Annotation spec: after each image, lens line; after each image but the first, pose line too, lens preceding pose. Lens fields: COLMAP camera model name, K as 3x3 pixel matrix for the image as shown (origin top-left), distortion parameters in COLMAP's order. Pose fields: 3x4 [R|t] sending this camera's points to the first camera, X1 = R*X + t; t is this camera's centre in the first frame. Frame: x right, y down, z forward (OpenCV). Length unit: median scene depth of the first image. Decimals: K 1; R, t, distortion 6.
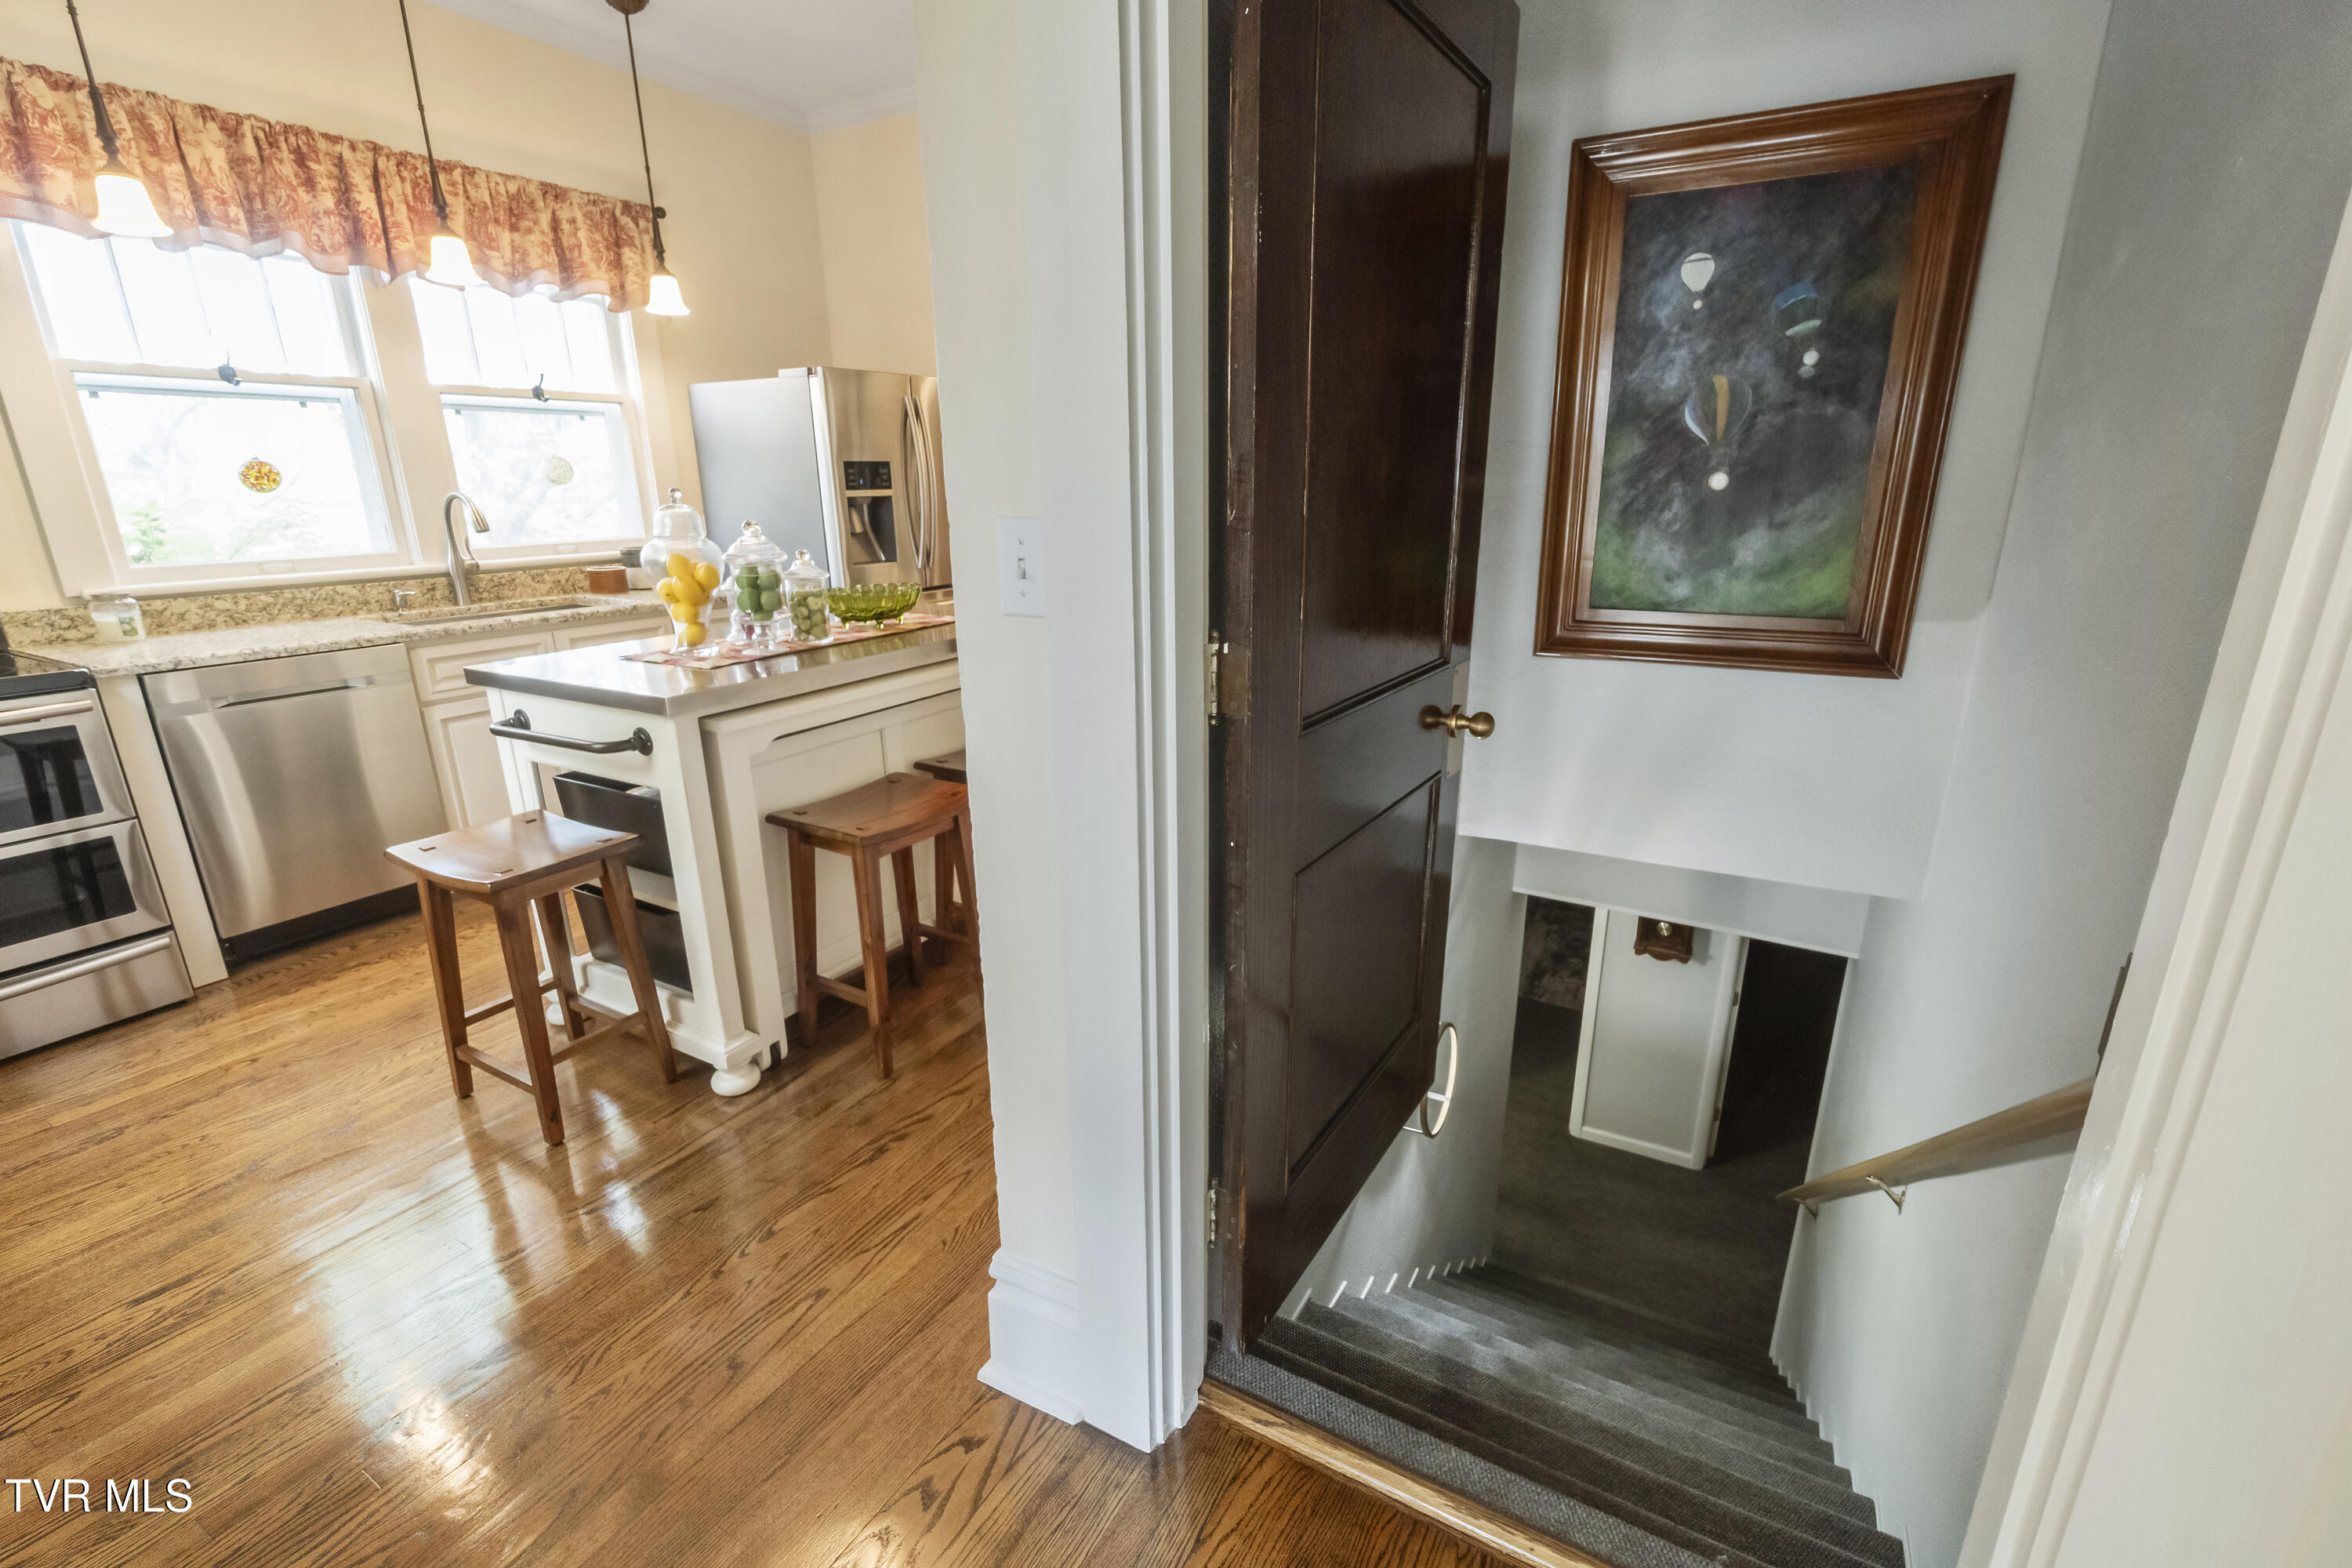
lens RADIAL K [[1022.9, 0, 1172.6], [0, 1022.9, 779.9], [0, 0, 1]] dist [-0.001180, 0.002651]
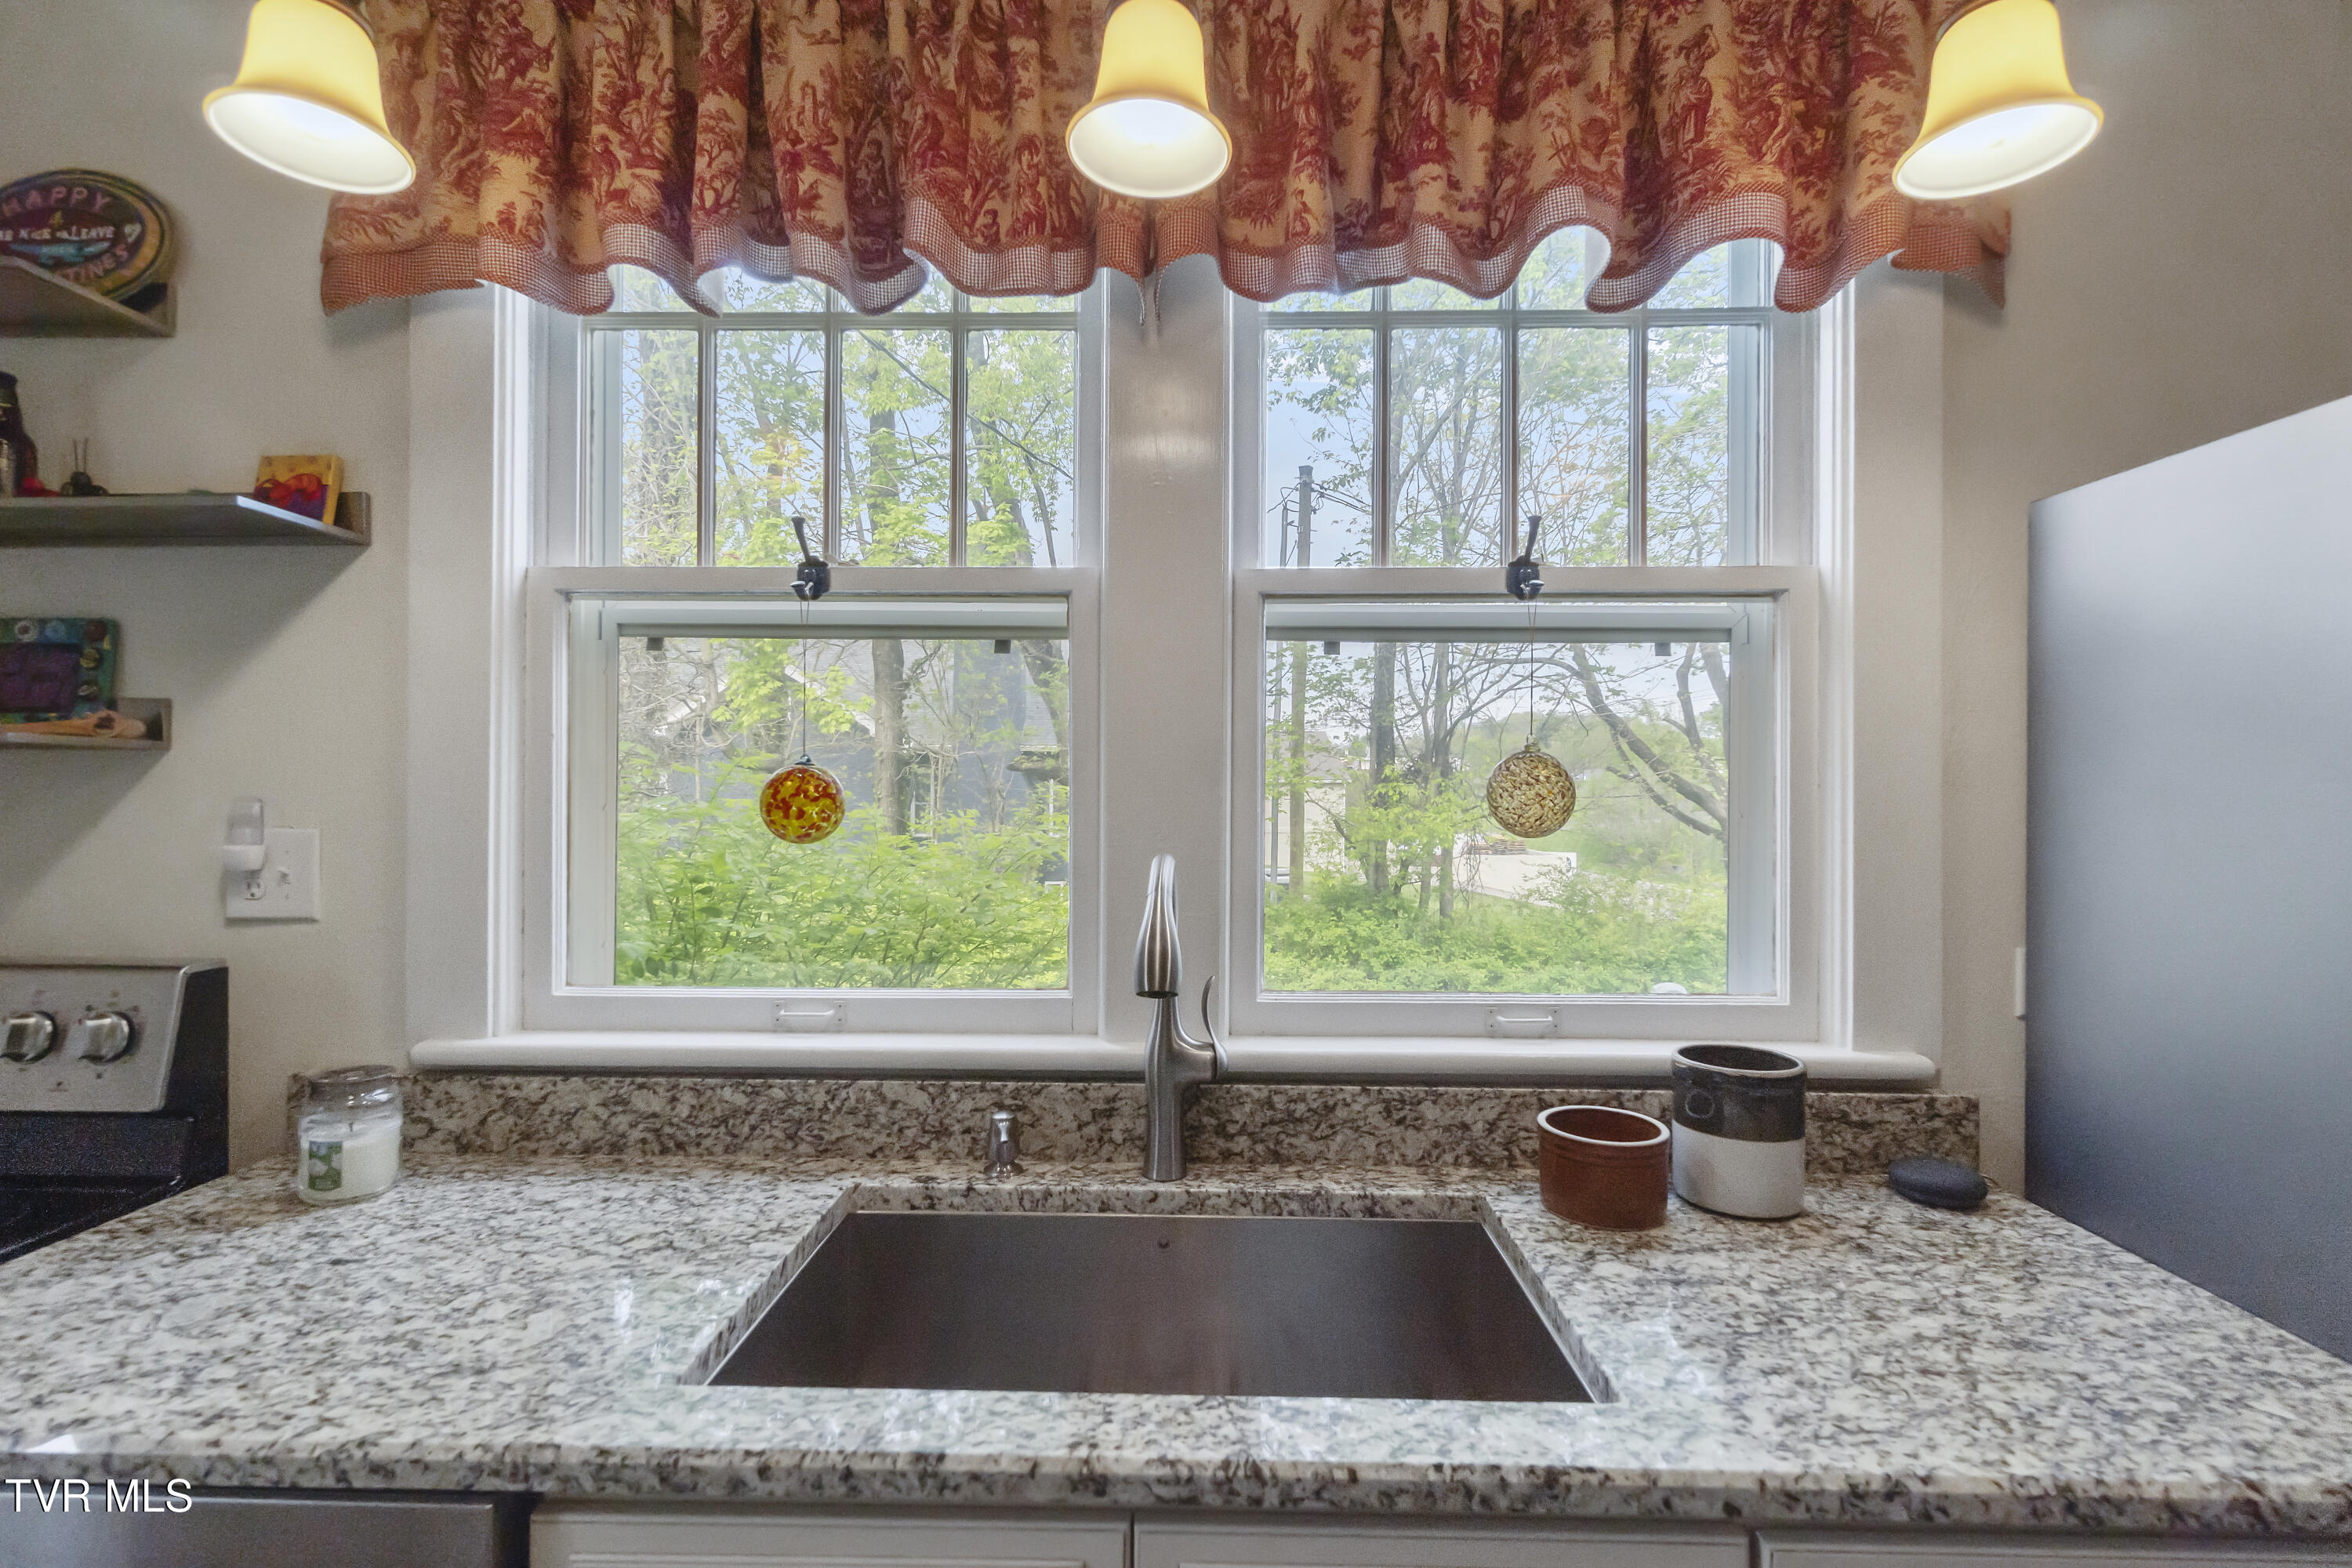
lens RADIAL K [[1022.9, 0, 1181.2], [0, 1022.9, 788.6], [0, 0, 1]] dist [-0.001180, 0.002651]
pose [[0.479002, 0.008852, -0.877769, -0.471167], [-0.259823, 0.956572, -0.132141, -0.298242], [0.838480, 0.291361, 0.460500, 0.969691]]
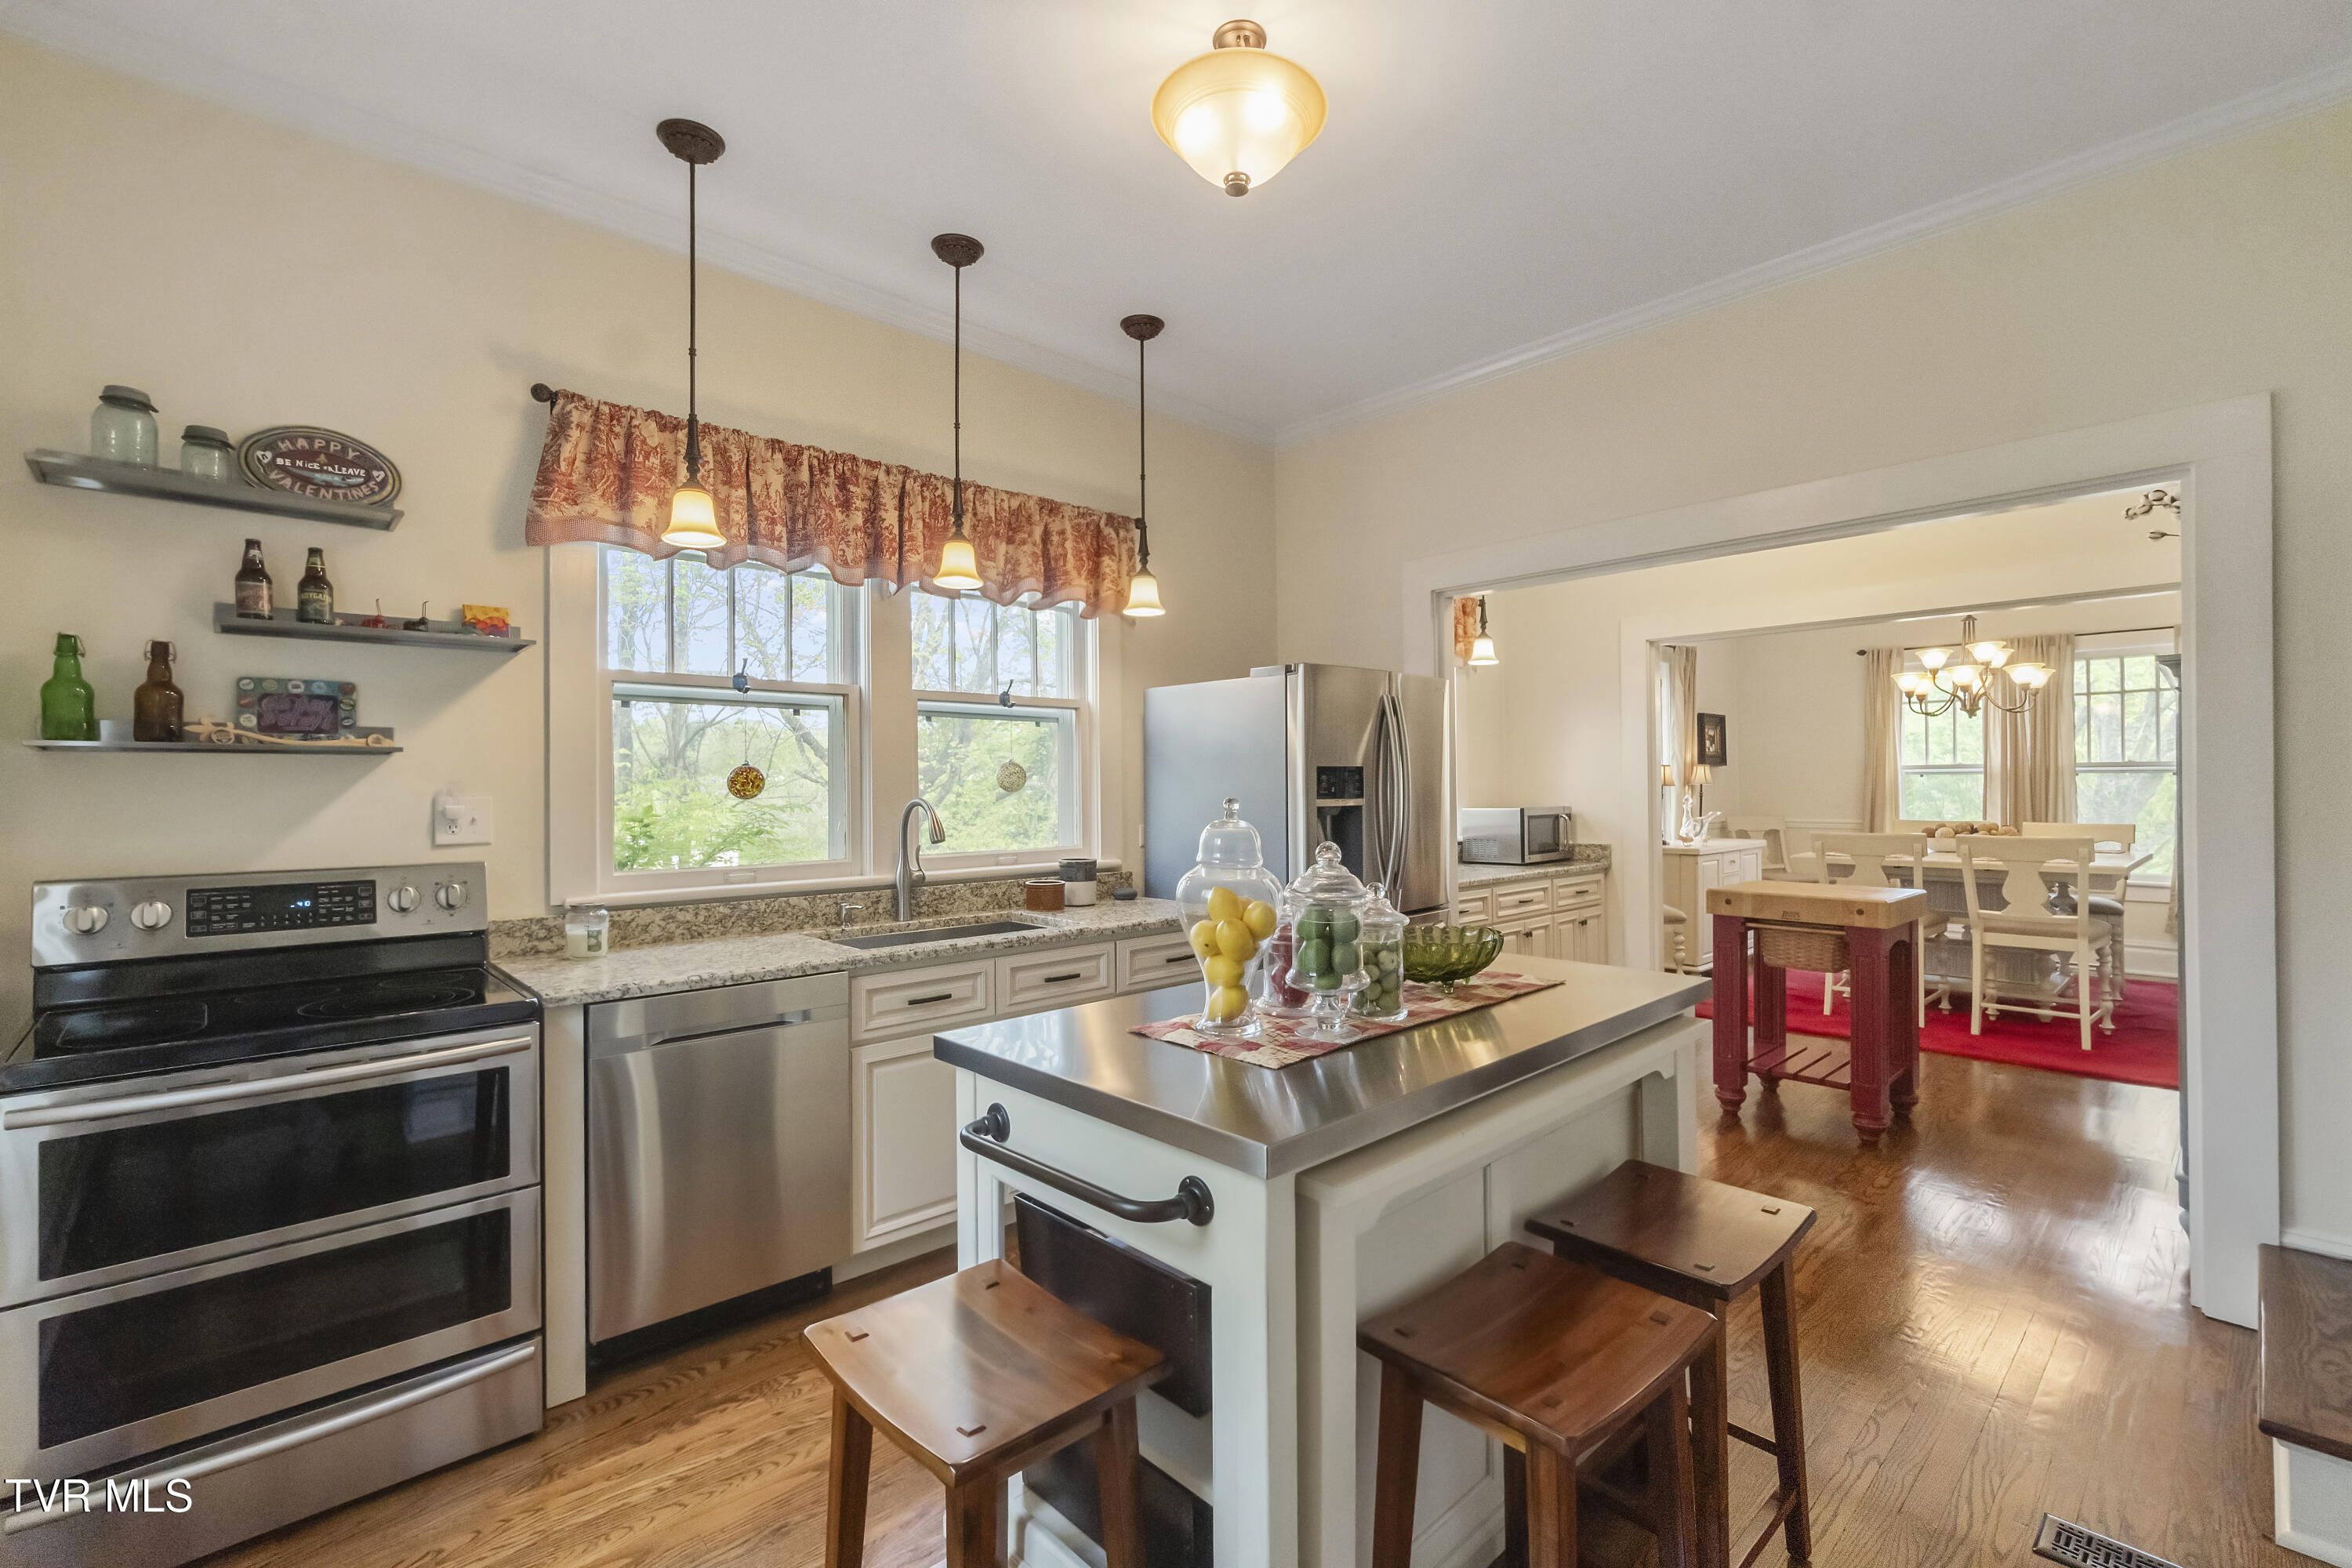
lens RADIAL K [[1022.9, 0, 1181.9], [0, 1022.9, 784.4], [0, 0, 1]] dist [-0.001180, 0.002651]
pose [[0.956675, 0.001994, -0.291152, -0.236710], [-0.084901, 0.958429, -0.272406, -0.073453], [0.278505, 0.285323, 0.917075, 0.252234]]
